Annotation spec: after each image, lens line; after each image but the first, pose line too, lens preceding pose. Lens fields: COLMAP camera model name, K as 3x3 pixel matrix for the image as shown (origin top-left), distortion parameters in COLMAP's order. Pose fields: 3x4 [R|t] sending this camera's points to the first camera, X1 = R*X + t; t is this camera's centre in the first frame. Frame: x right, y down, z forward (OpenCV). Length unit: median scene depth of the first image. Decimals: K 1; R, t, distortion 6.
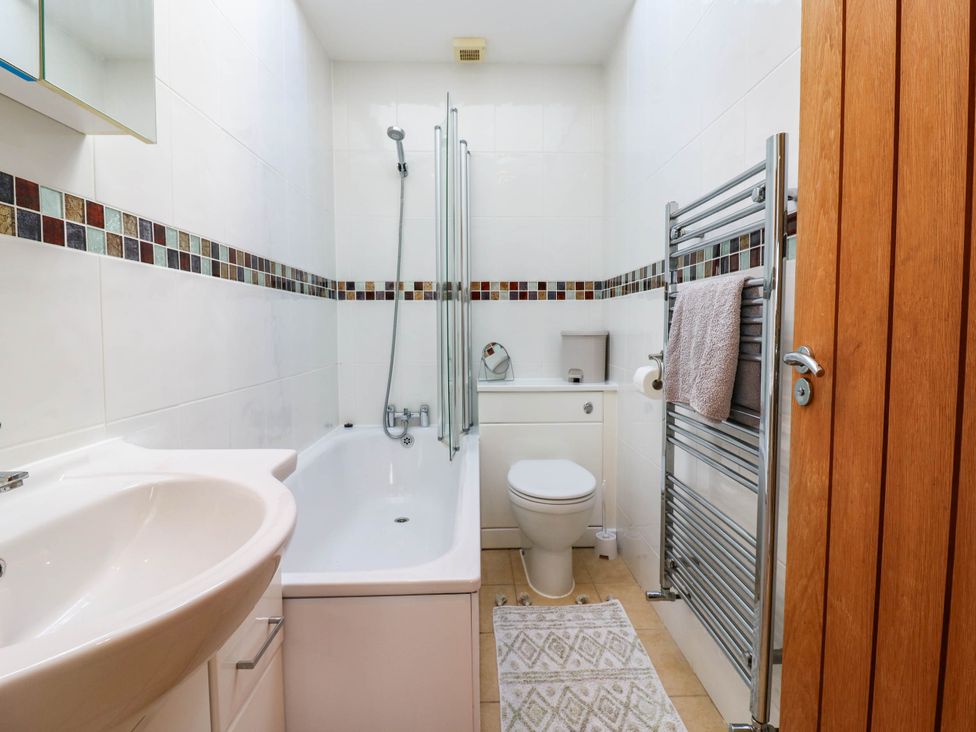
lens RADIAL K [[501.3, 0, 484.8], [0, 501.3, 358.0], [0, 0, 1]] dist [-0.000408, -0.012283]
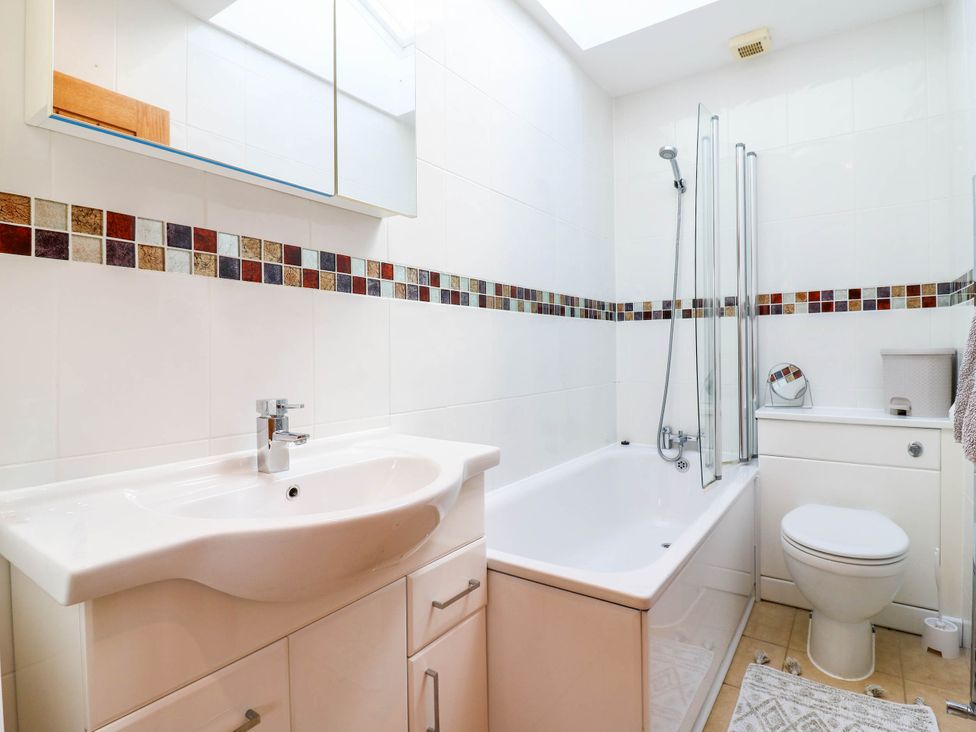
lens RADIAL K [[501.3, 0, 484.8], [0, 501.3, 358.0], [0, 0, 1]] dist [-0.000408, -0.012283]
pose [[0.806449, 0.003049, -0.591296, 0.130733], [-0.027242, 0.999116, -0.032002, 0.002754], [0.590676, 0.041916, 0.805820, -0.003346]]
